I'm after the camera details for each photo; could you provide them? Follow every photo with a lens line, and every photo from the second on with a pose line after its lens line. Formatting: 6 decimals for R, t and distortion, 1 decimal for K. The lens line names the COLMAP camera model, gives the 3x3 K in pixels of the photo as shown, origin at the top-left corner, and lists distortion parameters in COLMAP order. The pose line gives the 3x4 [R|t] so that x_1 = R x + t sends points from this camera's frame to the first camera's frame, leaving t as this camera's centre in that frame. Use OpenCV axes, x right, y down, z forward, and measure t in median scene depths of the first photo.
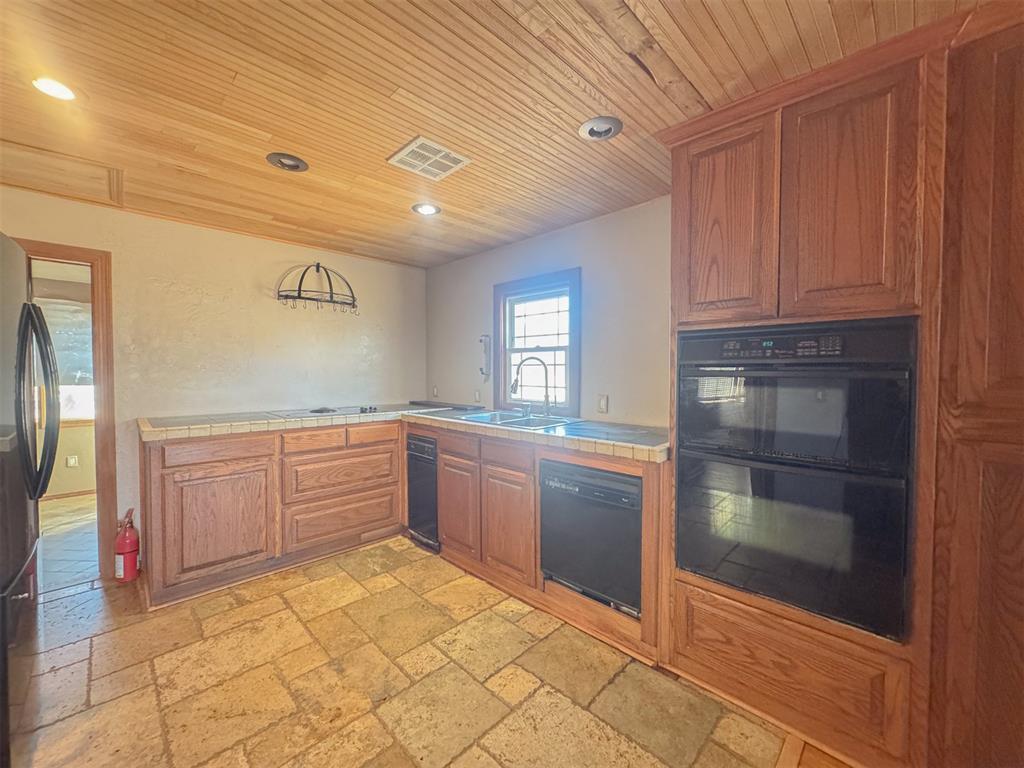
lens RADIAL K [[411.5, 0, 510.3], [0, 411.5, 382.8], [0, 0, 1]] dist [-0.002462, 0.001166]
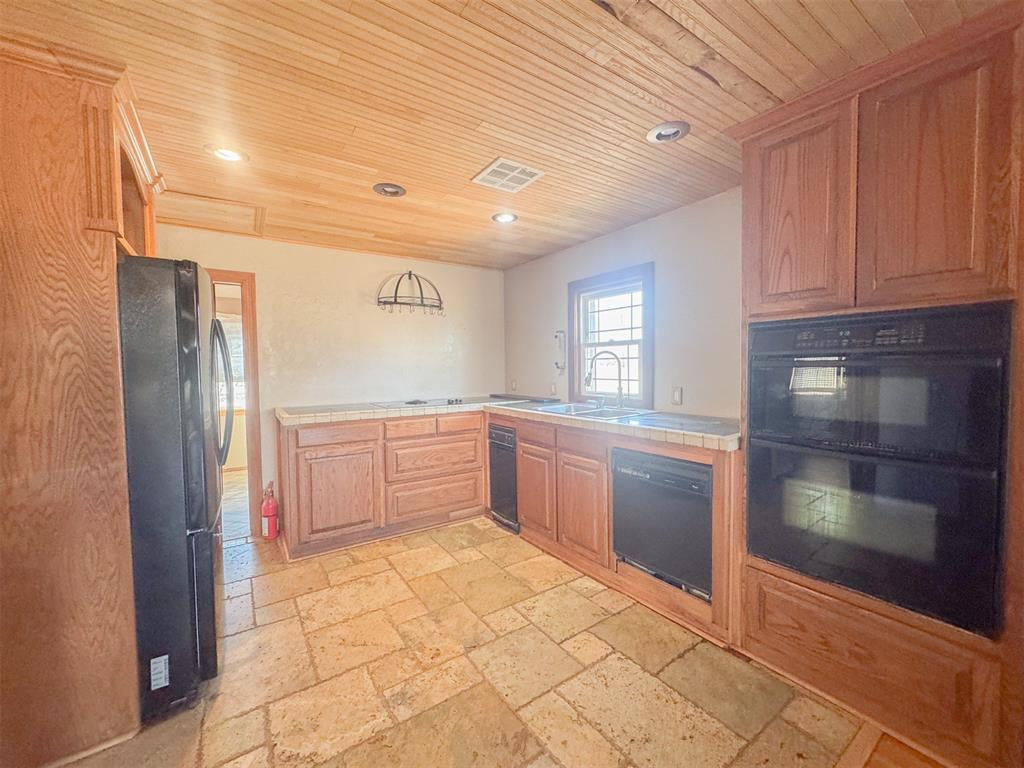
lens RADIAL K [[411.5, 0, 509.9], [0, 411.5, 383.4], [0, 0, 1]] dist [-0.002462, 0.001166]
pose [[0.982675, -0.005949, -0.185240, 0.010382], [0.008532, 0.999877, 0.013149, 0.004081], [0.185139, -0.014502, 0.982605, -0.088573]]
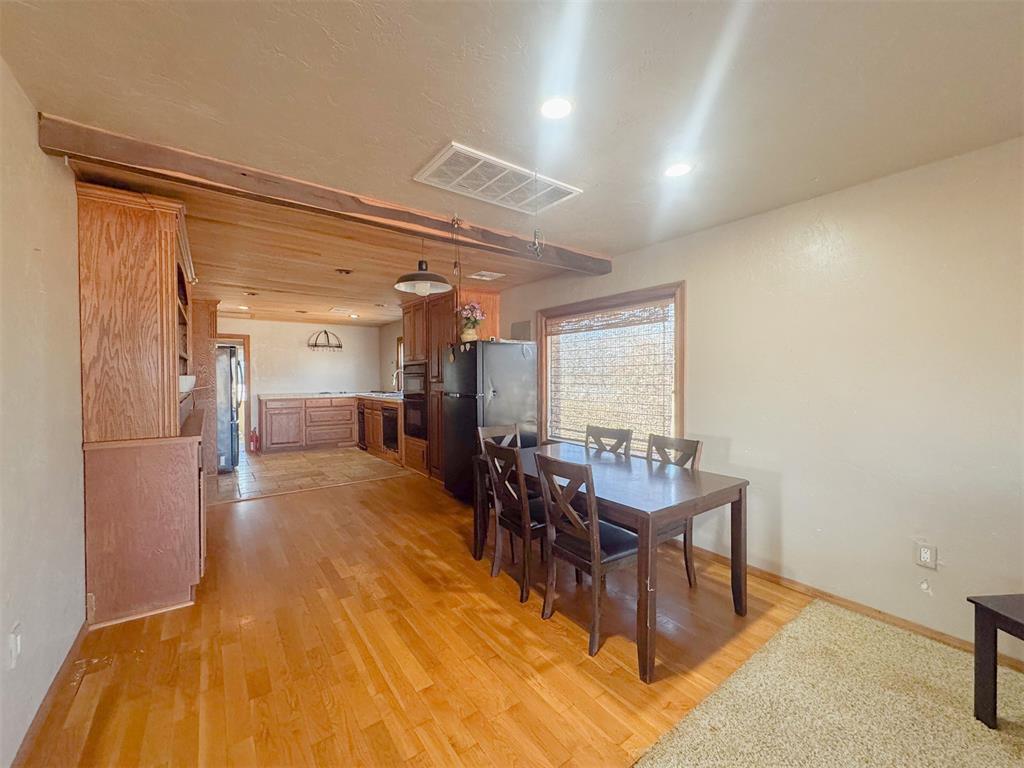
lens RADIAL K [[411.5, 0, 513.3], [0, 411.5, 384.2], [0, 0, 1]] dist [-0.002462, 0.001166]
pose [[0.988284, -0.005752, -0.152517, 1.416408], [0.004147, 0.999933, -0.010840, 0.066620], [0.152569, 0.010081, 0.988241, -1.713957]]
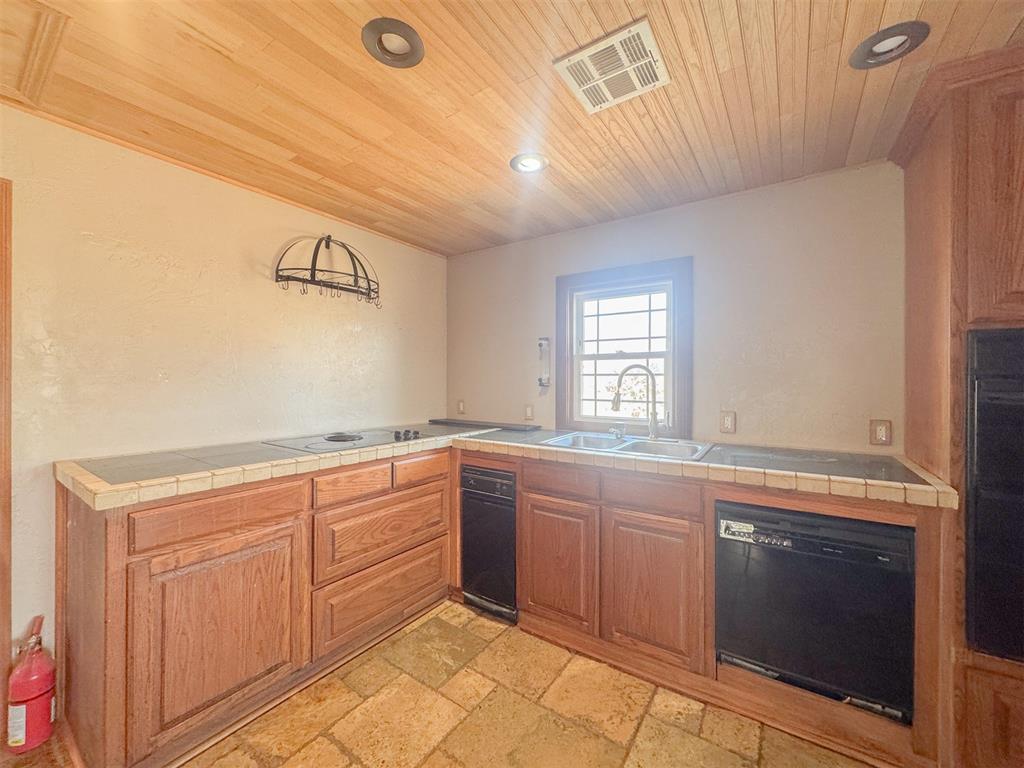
lens RADIAL K [[411.5, 0, 509.9], [0, 411.5, 383.1], [0, 0, 1]] dist [-0.002462, 0.001166]
pose [[0.982128, -0.001177, 0.188208, -0.432372], [0.005620, 0.999718, -0.023077, -0.013063], [-0.188128, 0.023723, 0.981858, 0.334229]]
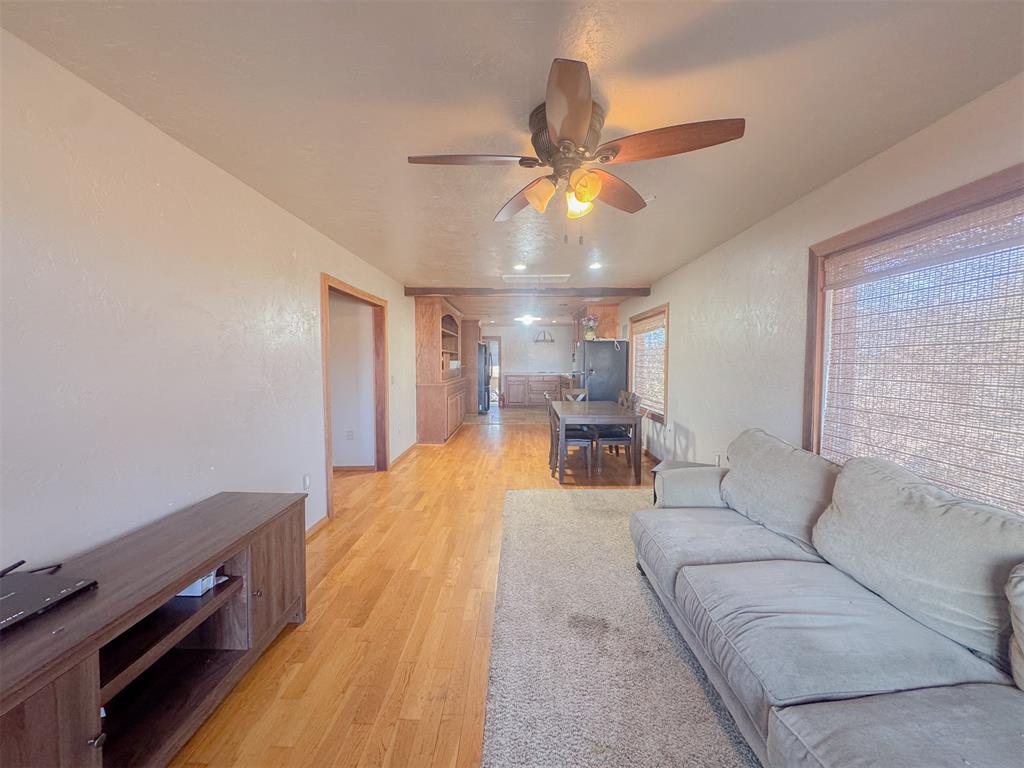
lens RADIAL K [[411.5, 0, 507.3], [0, 411.5, 383.2], [0, 0, 1]] dist [-0.002462, 0.001166]
pose [[0.684870, 0.032046, -0.727960, 2.814130], [-0.018528, 0.999475, 0.026567, 0.101109], [0.728429, -0.004707, 0.685105, -2.432023]]
